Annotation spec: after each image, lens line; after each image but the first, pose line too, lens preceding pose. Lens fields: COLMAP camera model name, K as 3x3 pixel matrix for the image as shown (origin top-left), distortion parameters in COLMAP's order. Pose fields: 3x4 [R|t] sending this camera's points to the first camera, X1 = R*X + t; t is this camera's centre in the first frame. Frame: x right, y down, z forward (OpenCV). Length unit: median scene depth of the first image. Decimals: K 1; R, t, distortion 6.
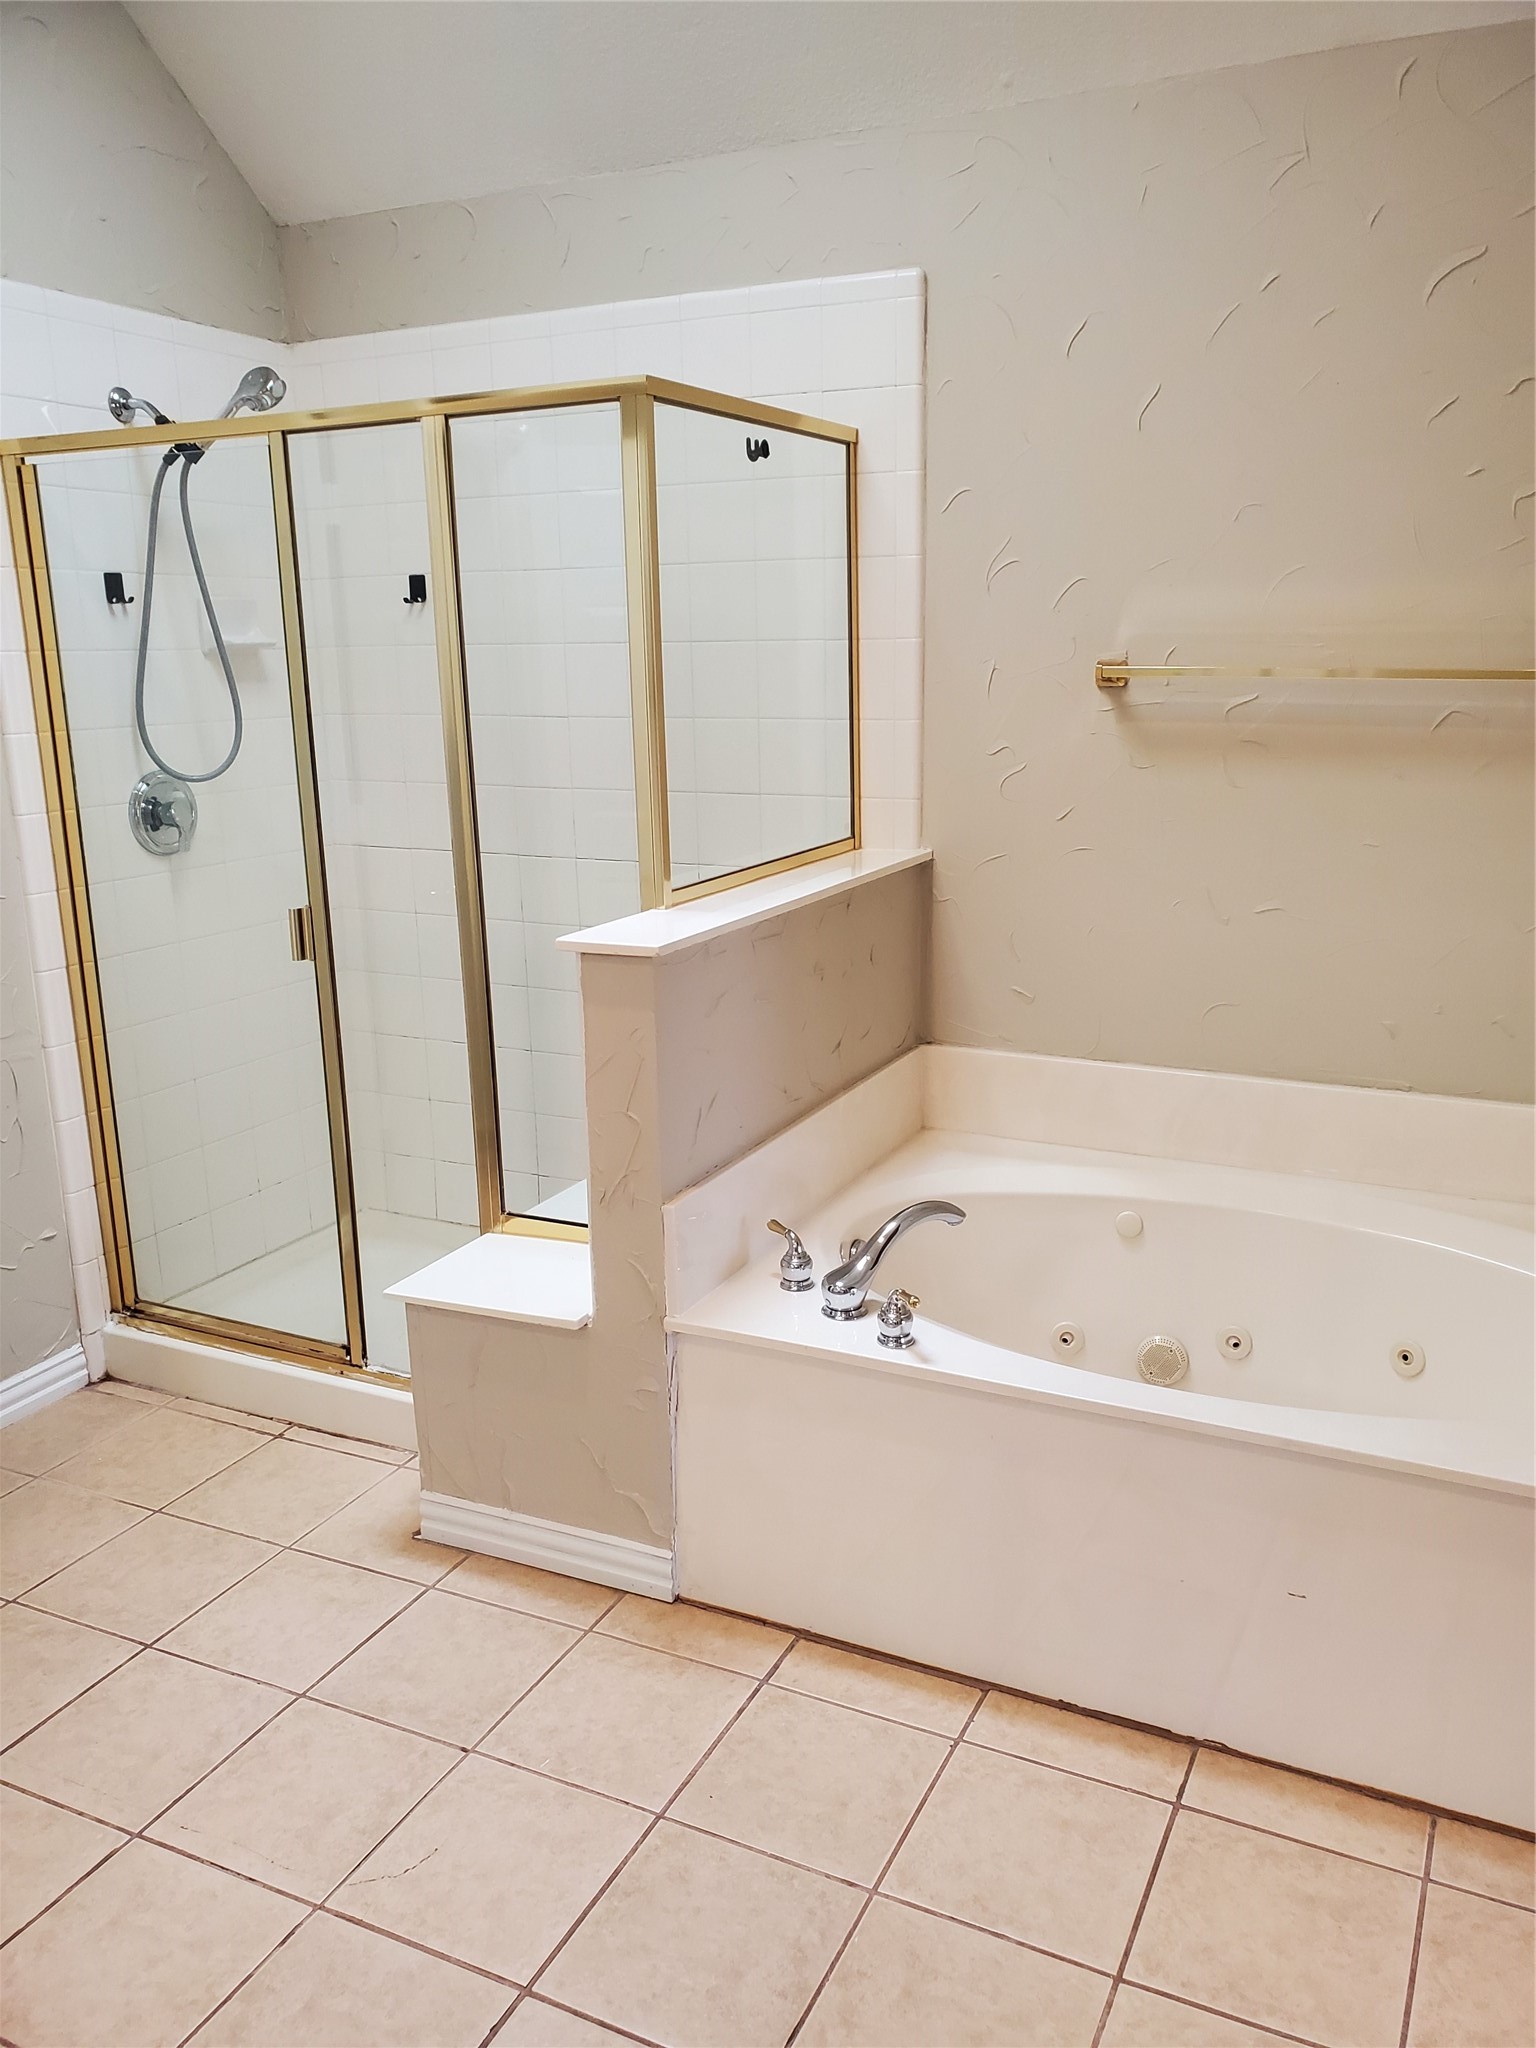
lens RADIAL K [[1608.4, 0, 764.6], [0, 1608.4, 1036.6], [0, 0, 1]] dist [0.044878, -0.033753]
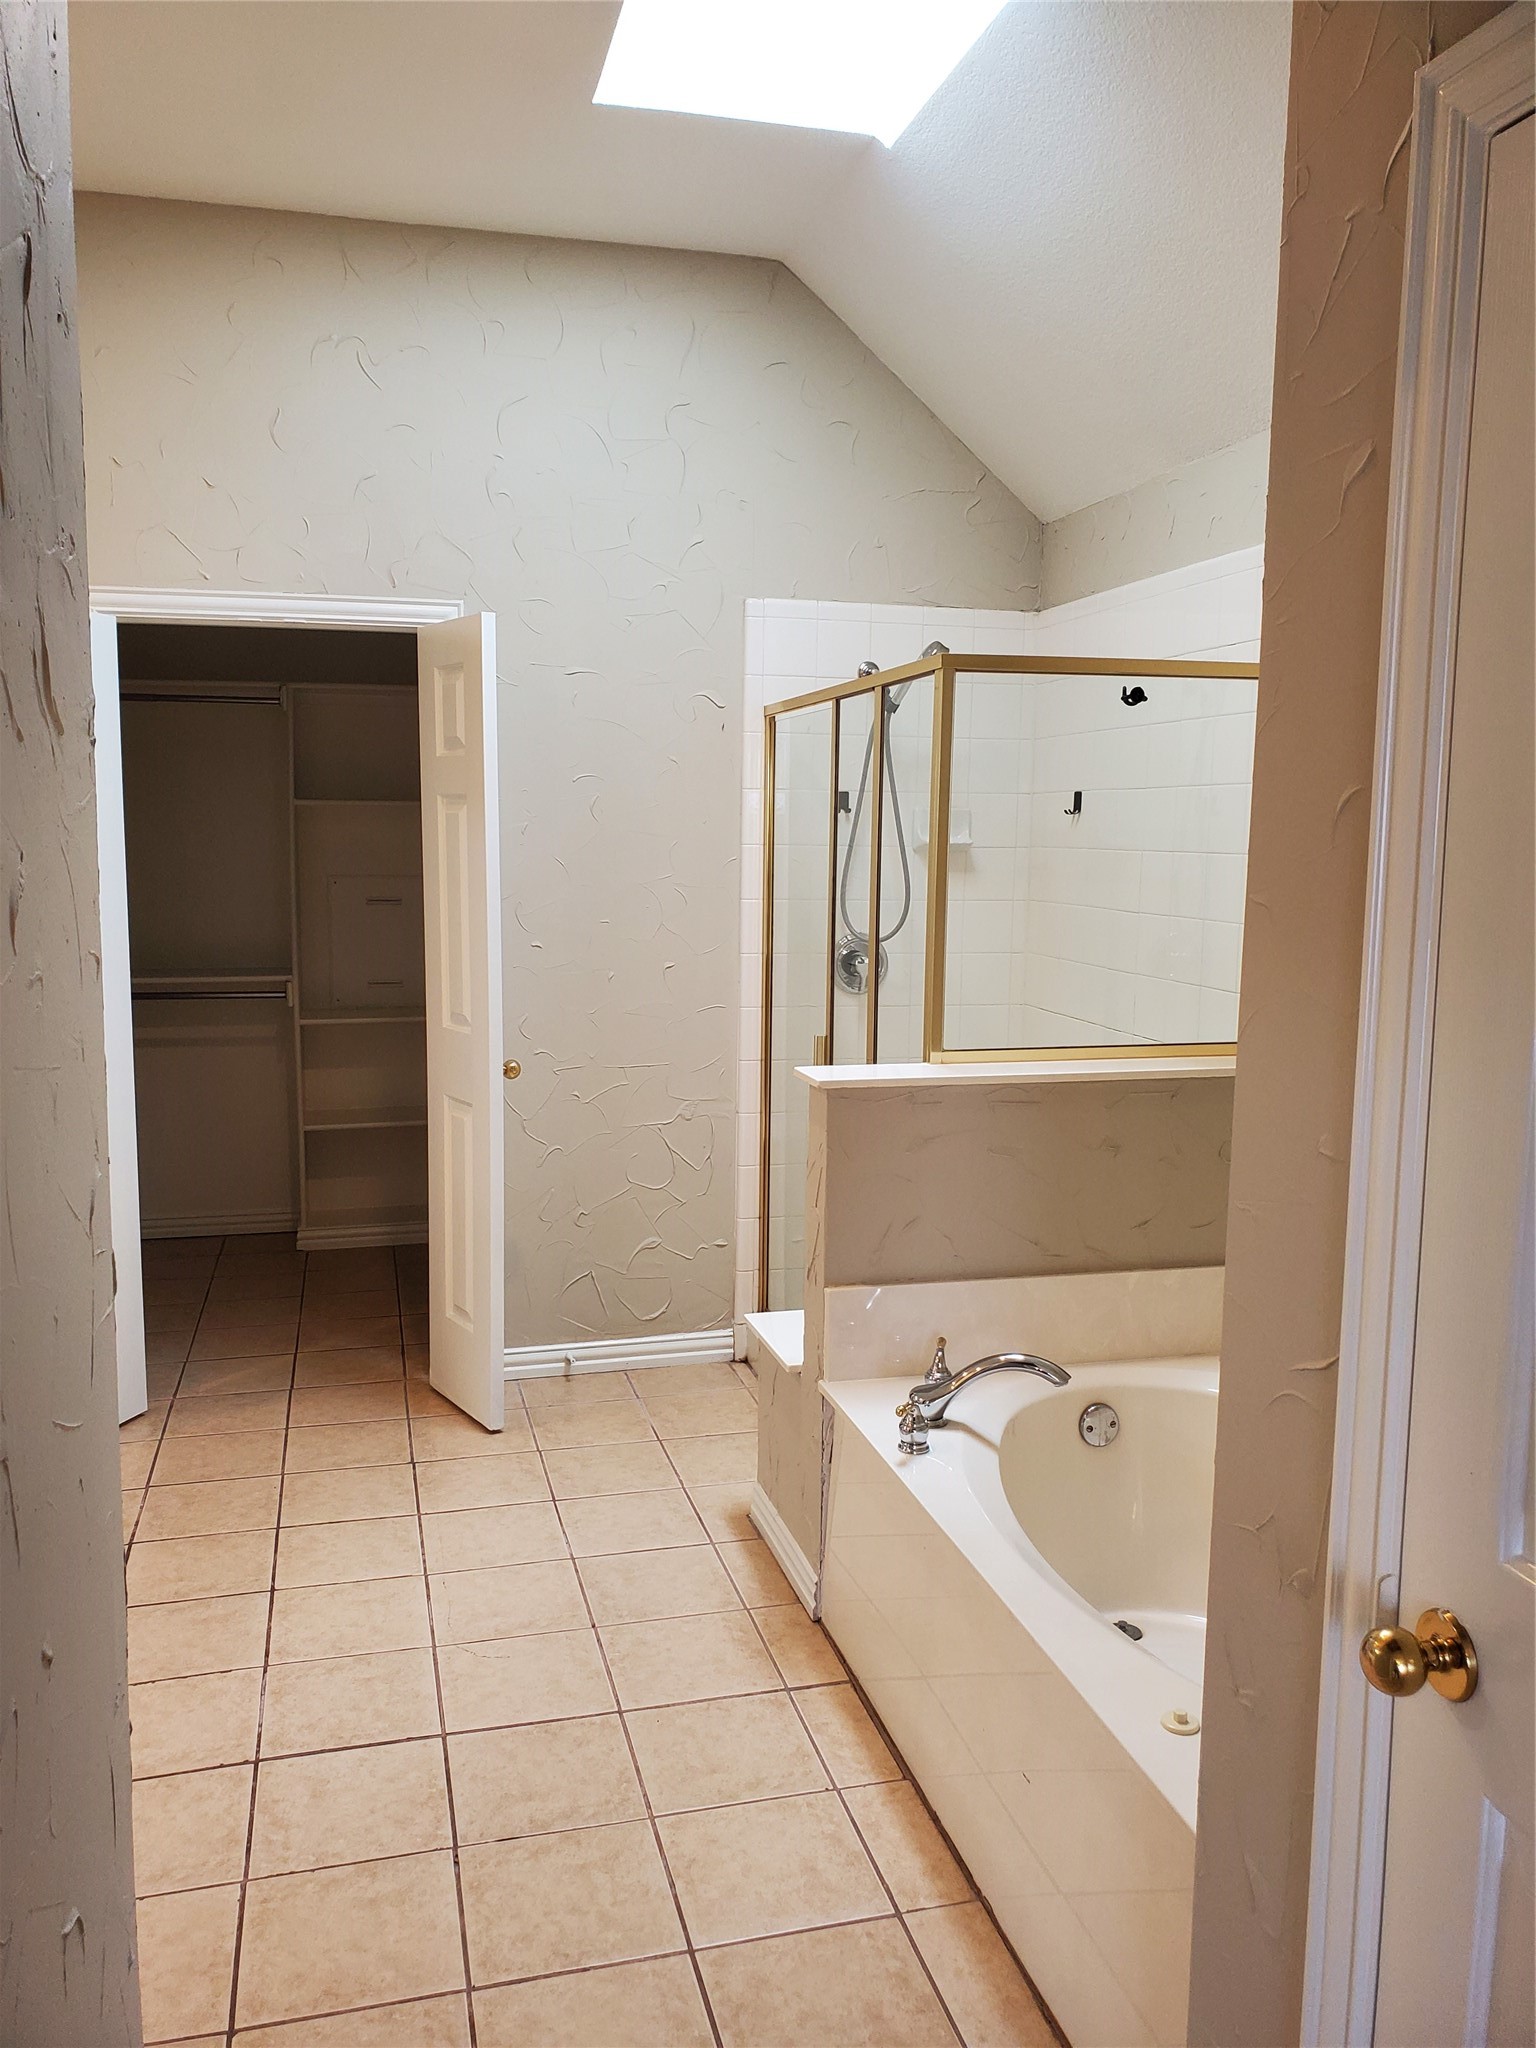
lens RADIAL K [[1608.4, 0, 757.4], [0, 1608.4, 1013.0], [0, 0, 1]] dist [0.044878, -0.033753]
pose [[0.647766, 0.121771, -0.752045, 0.739482], [-0.209540, 0.977548, -0.022200, -0.060175], [0.732456, 0.171964, 0.658738, 0.081121]]
